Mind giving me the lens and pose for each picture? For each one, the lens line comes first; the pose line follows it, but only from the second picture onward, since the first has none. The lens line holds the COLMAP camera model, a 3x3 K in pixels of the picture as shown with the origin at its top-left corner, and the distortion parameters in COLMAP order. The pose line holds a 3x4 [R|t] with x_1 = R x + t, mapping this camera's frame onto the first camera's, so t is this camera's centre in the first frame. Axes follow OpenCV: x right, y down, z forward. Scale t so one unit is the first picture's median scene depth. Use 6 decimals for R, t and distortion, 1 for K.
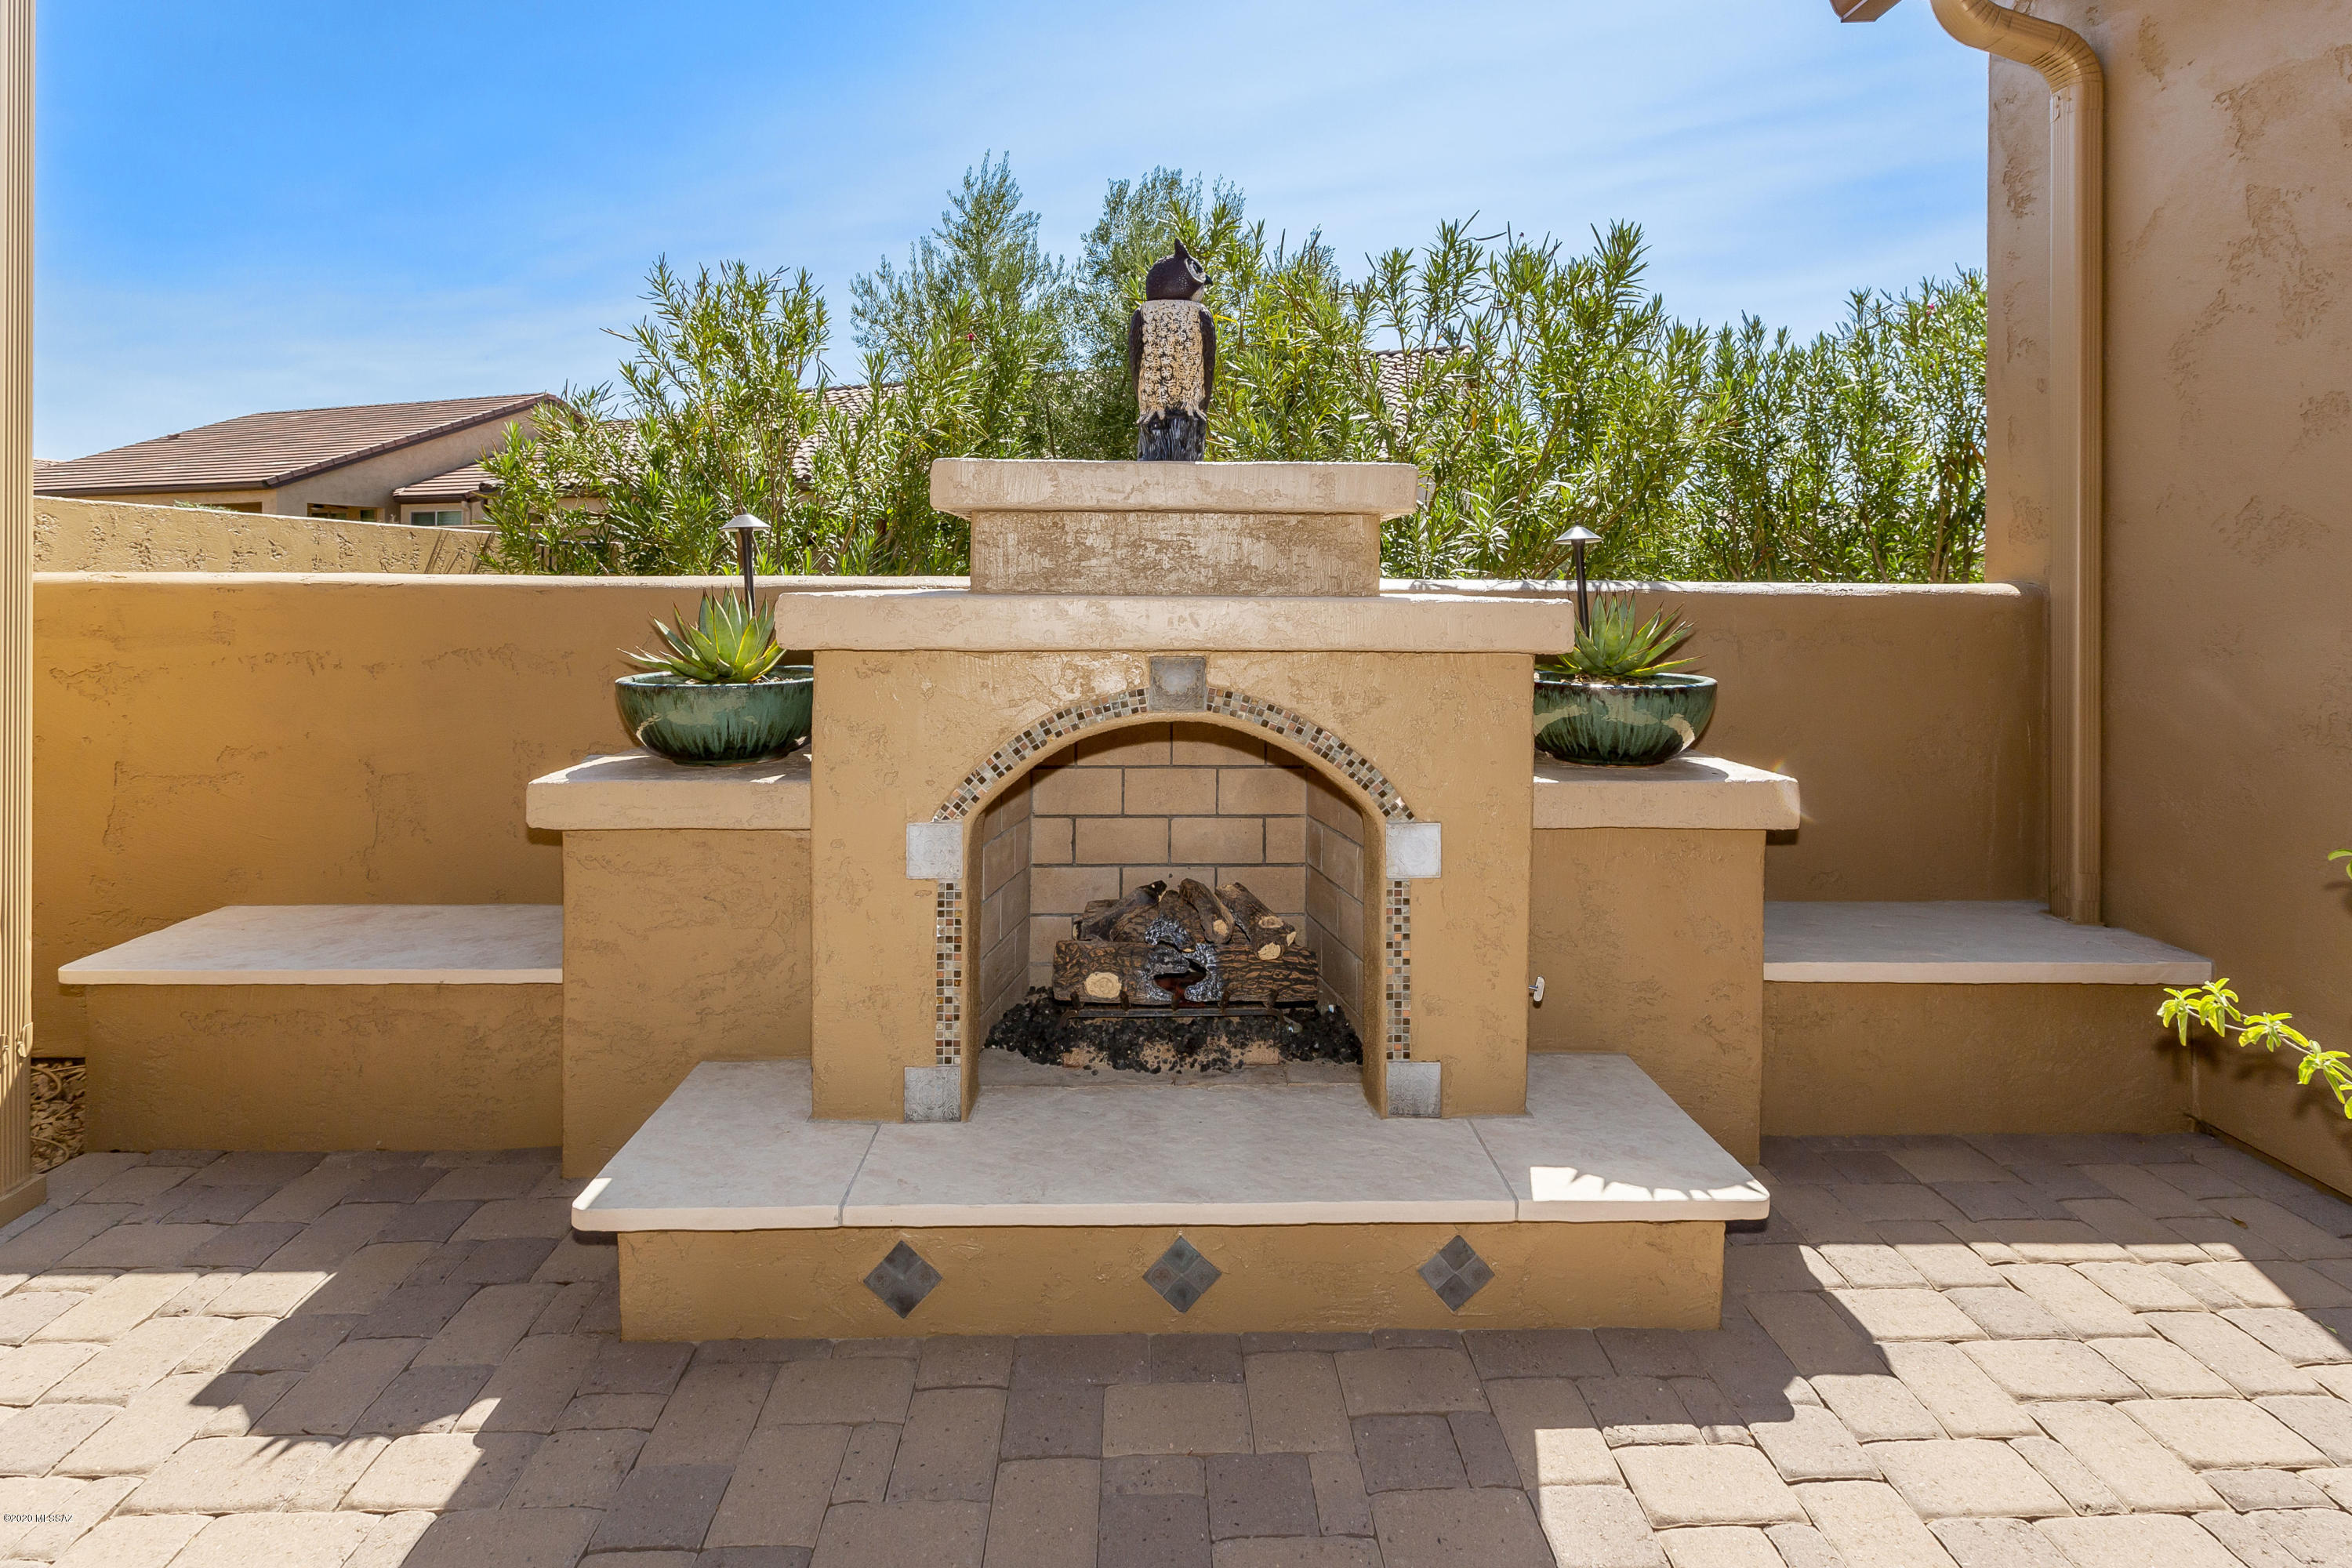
lens RADIAL K [[1217.3, 0, 1169.7], [0, 1217.3, 577.1], [0, 0, 1]] dist [0.013127, -0.000596]
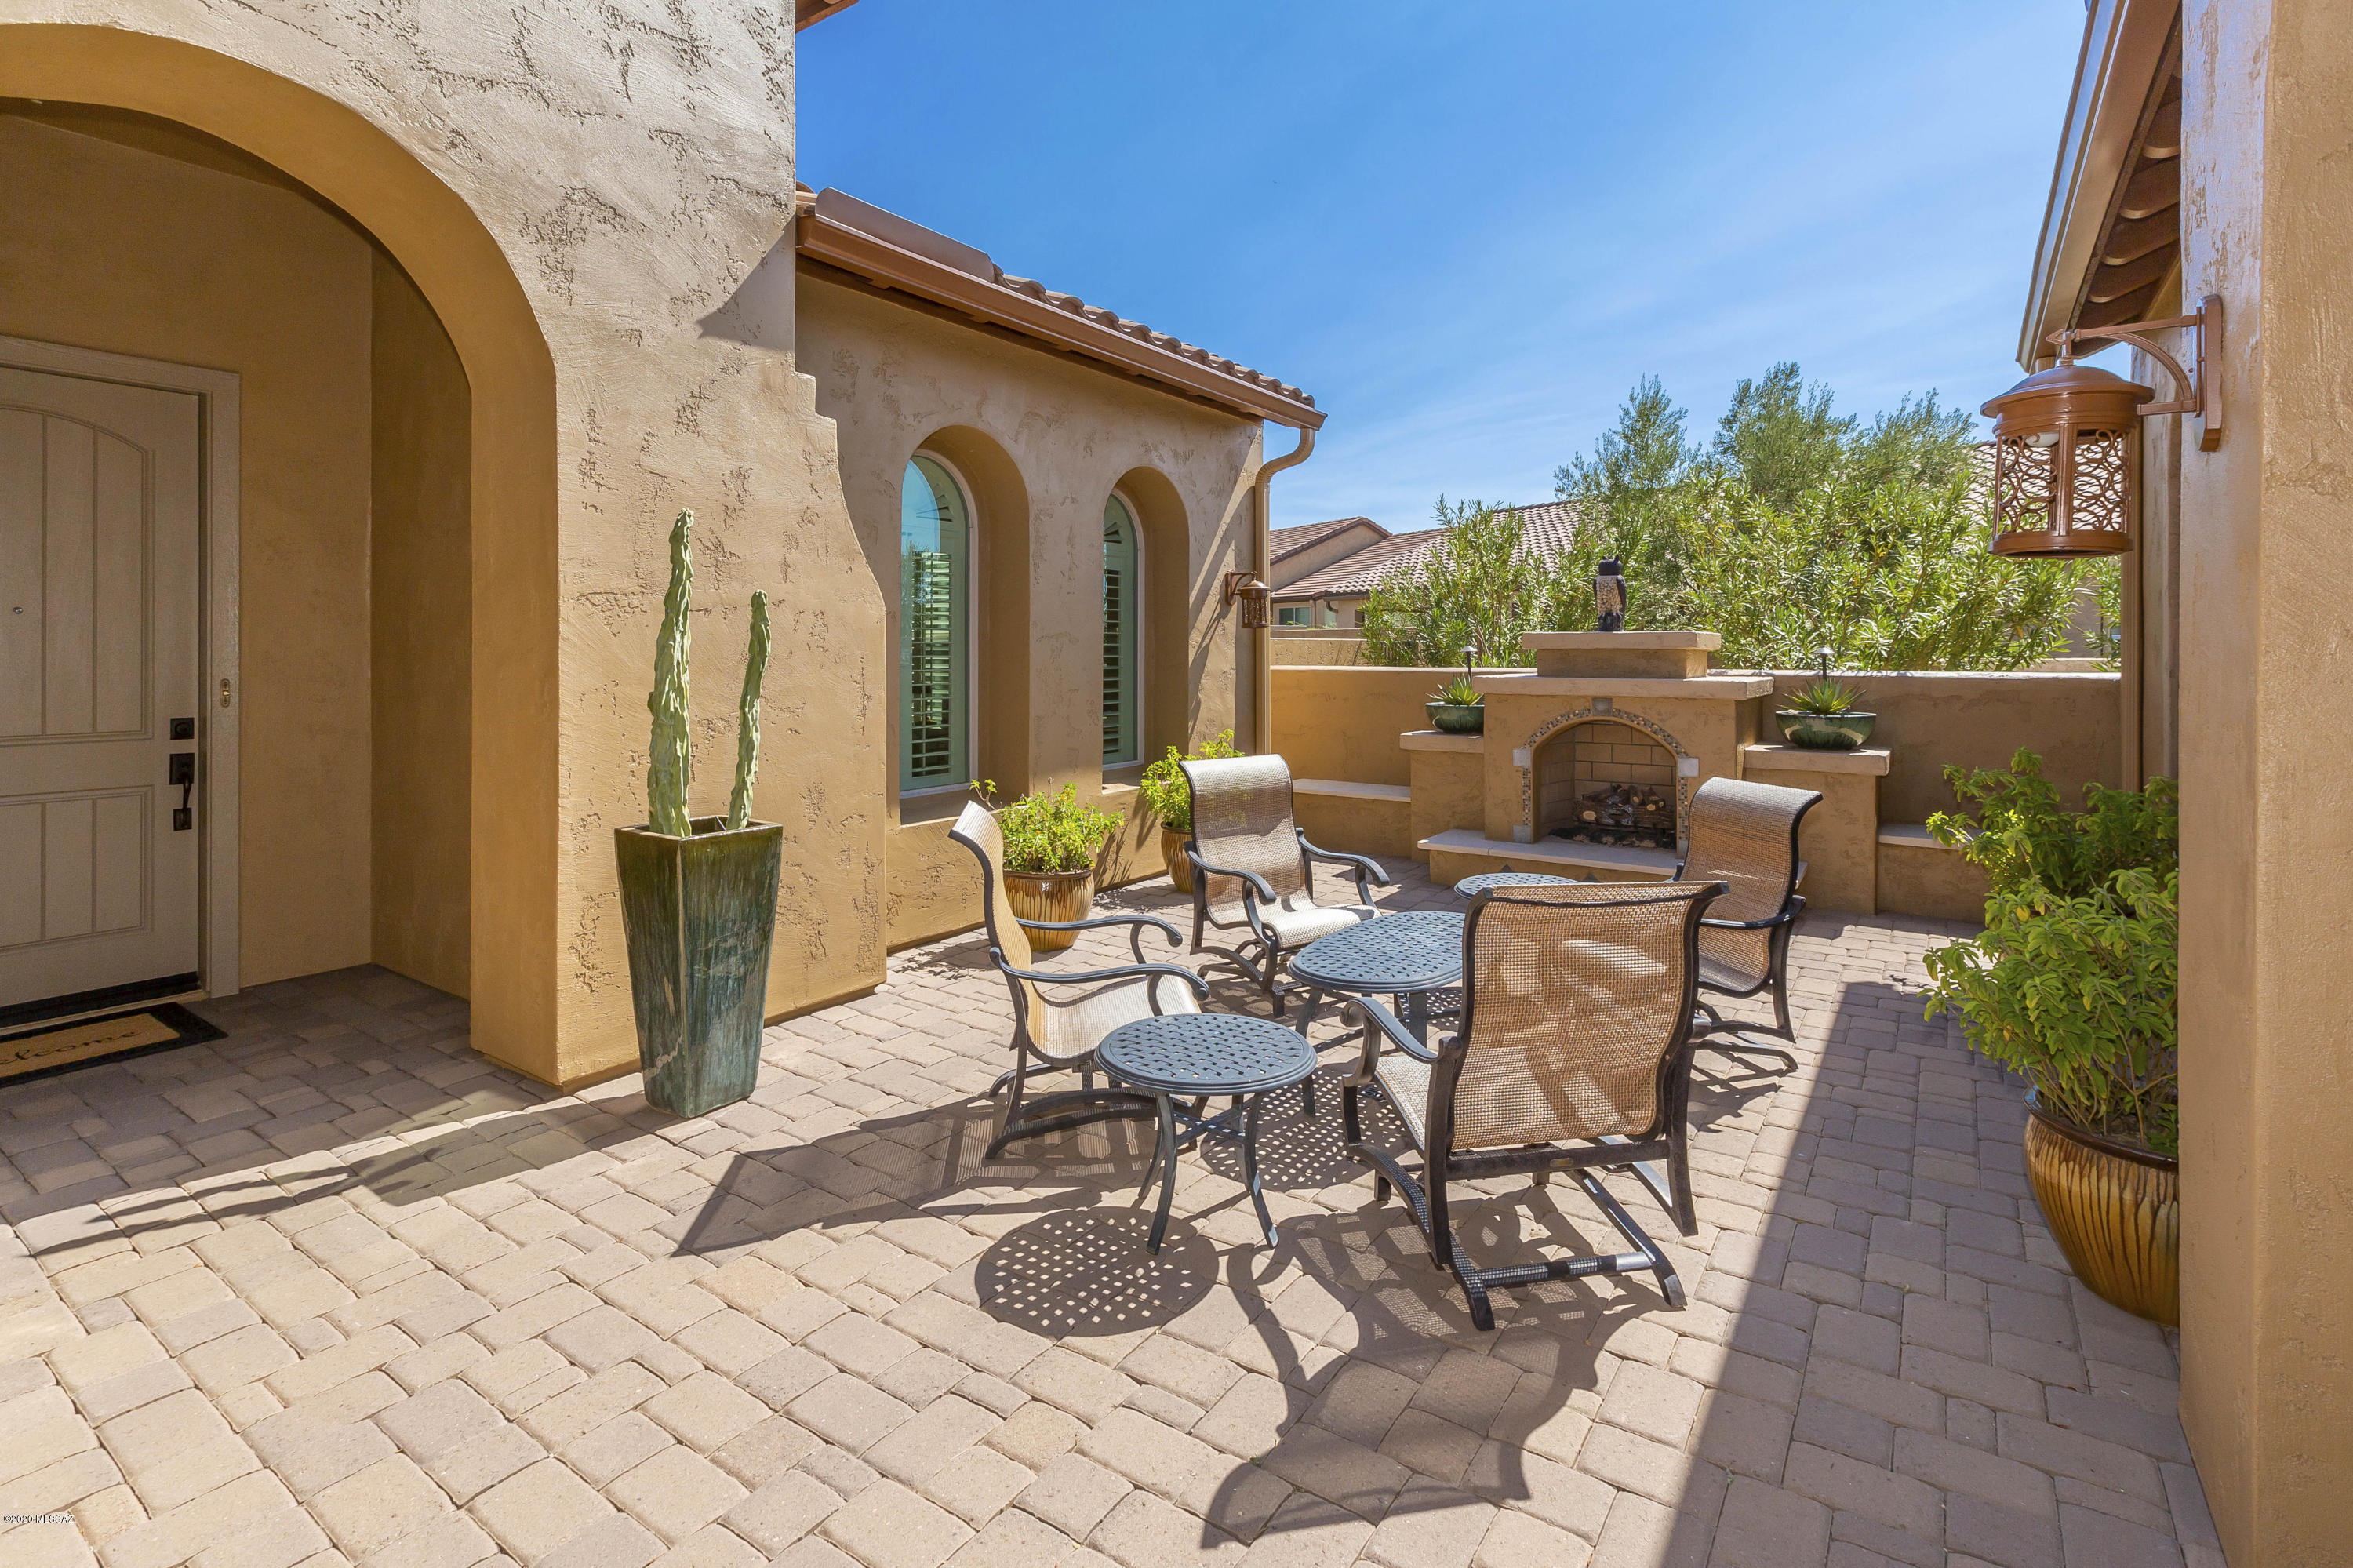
lens RADIAL K [[1127.0, 0, 1174.7], [0, 1127.0, 649.3], [0, 0, 1]] dist [0.006061, -0.000150]
pose [[0.808100, -0.007559, -0.588997, 0.645937], [0.008215, 0.999965, -0.001562, -0.048690], [0.588988, -0.003576, 0.808134, -1.522763]]
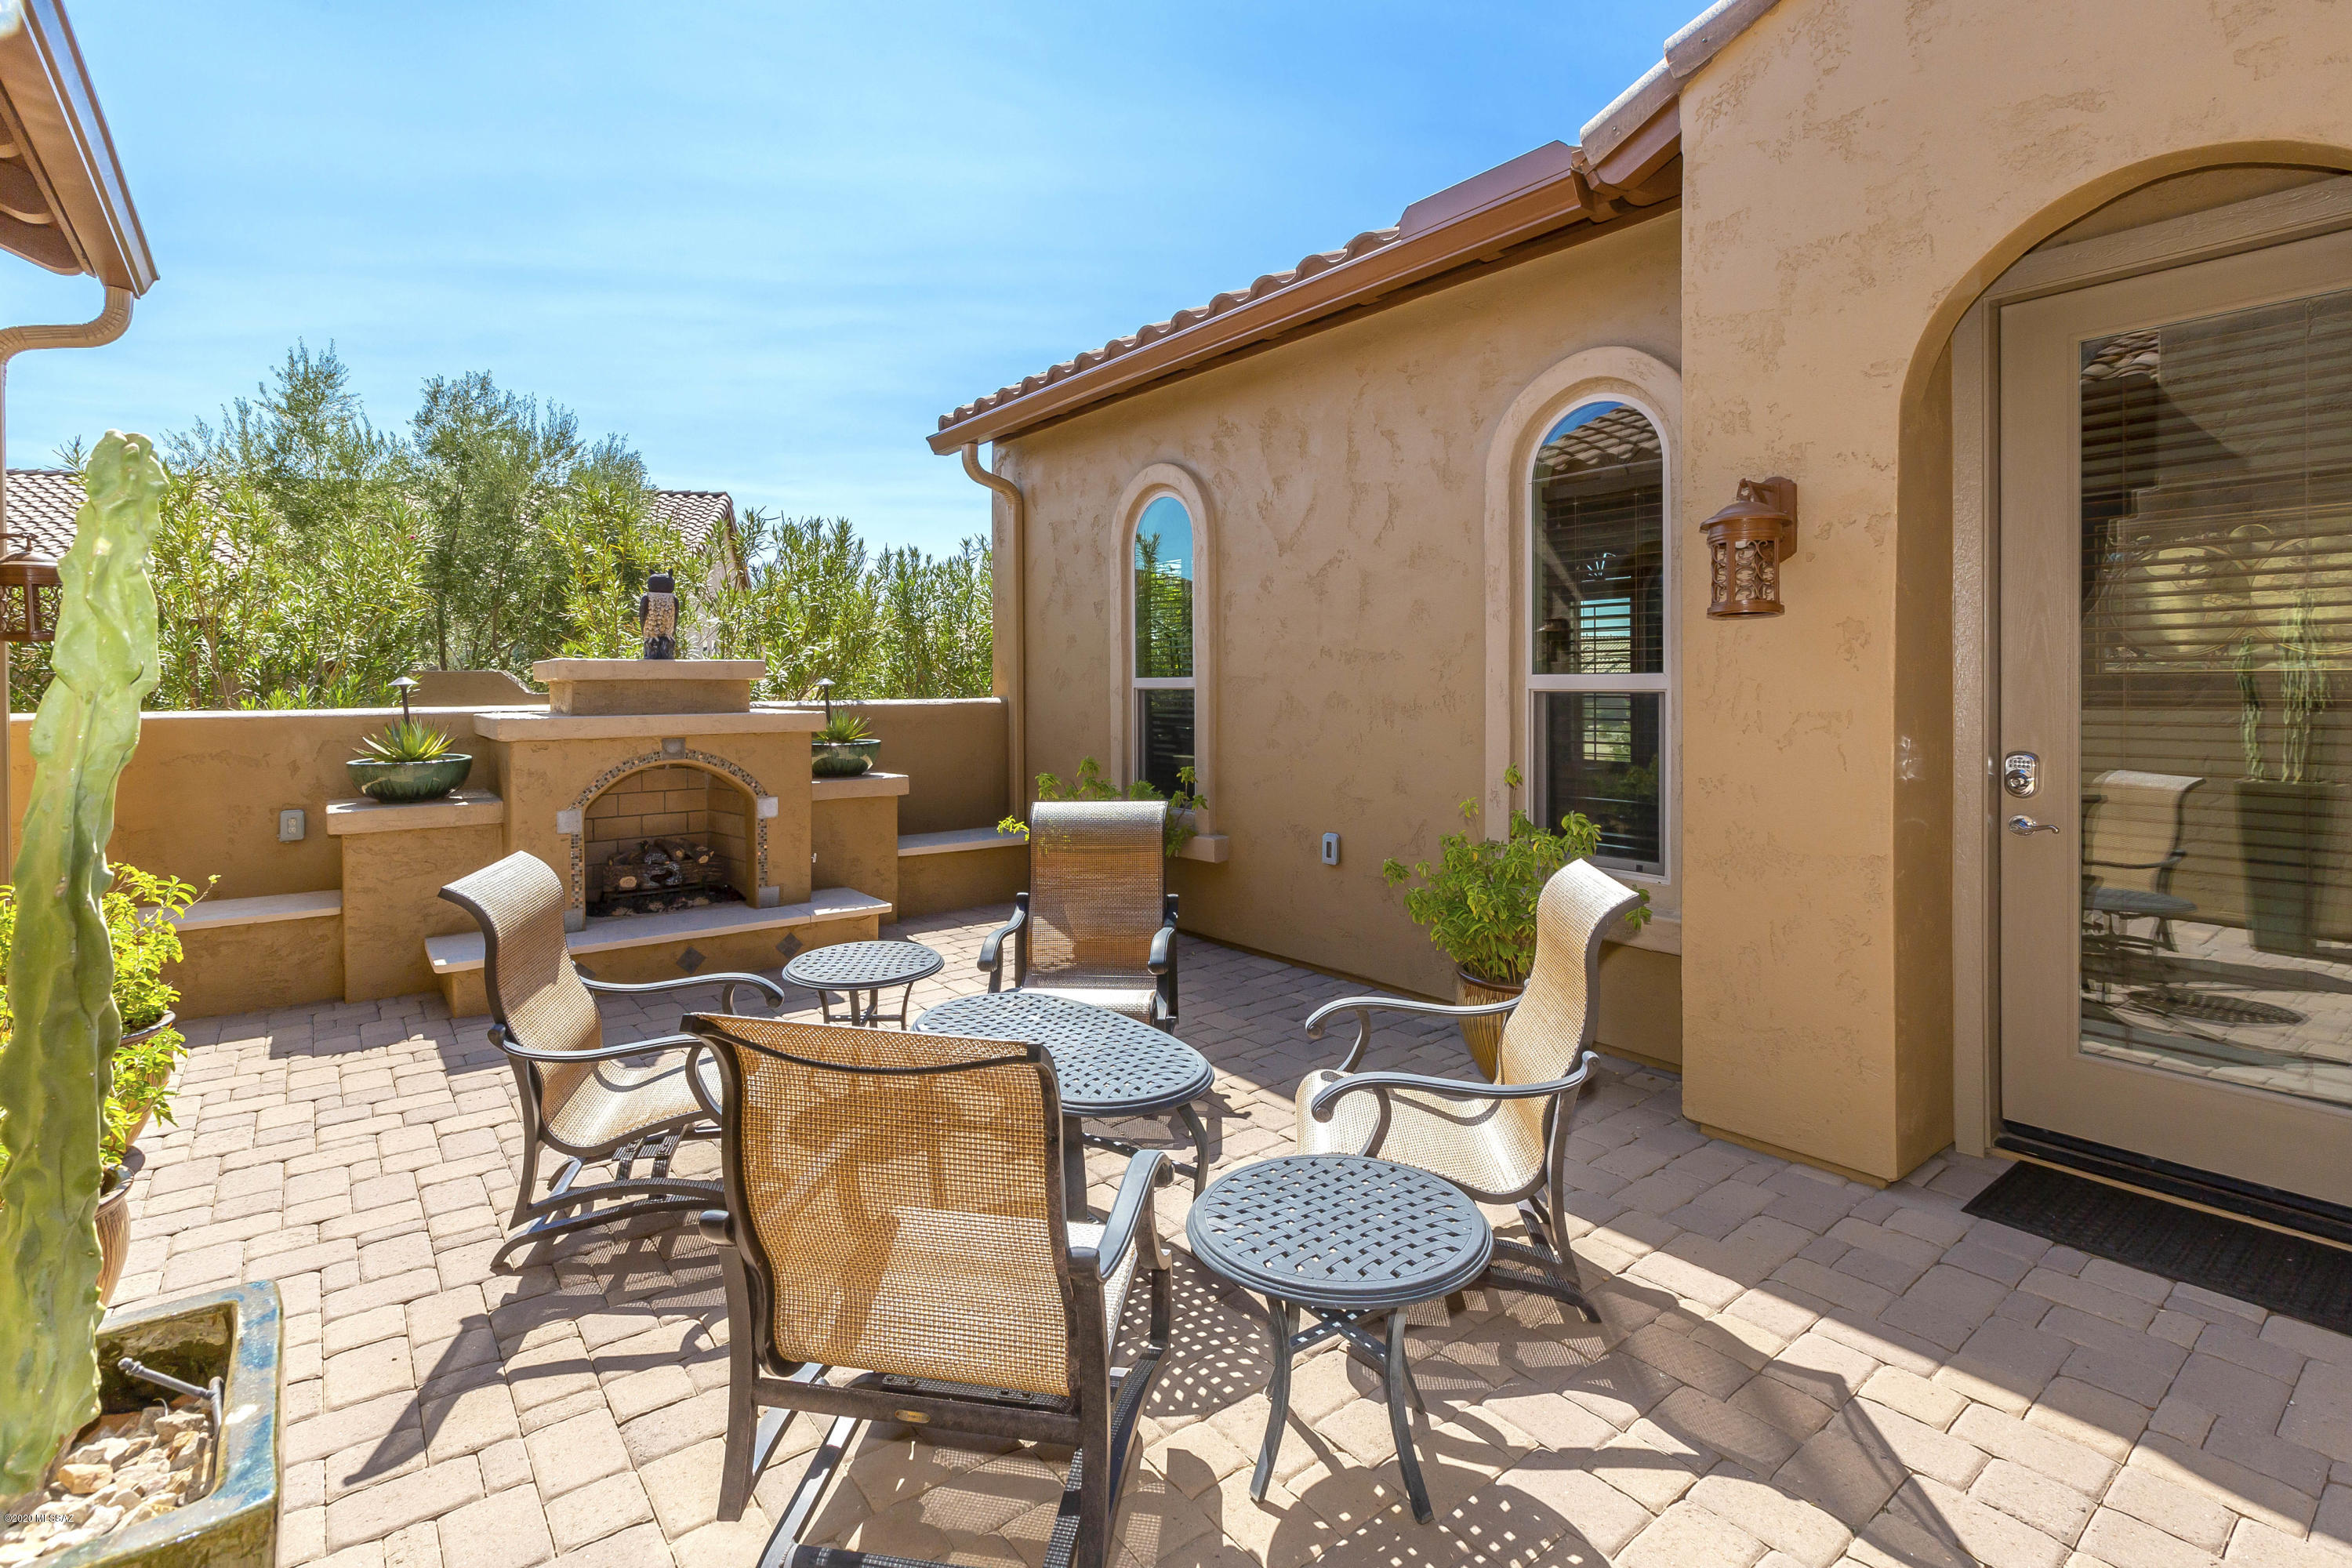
lens RADIAL K [[1126.5, 0, 1163.9], [0, 1126.5, 694.2], [0, 0, 1]] dist [0.006061, -0.000150]
pose [[0.809622, -0.019126, 0.586640, -0.438635], [0.011314, 0.999792, 0.016980, -0.043852], [-0.586842, -0.007110, 0.809670, -1.216179]]
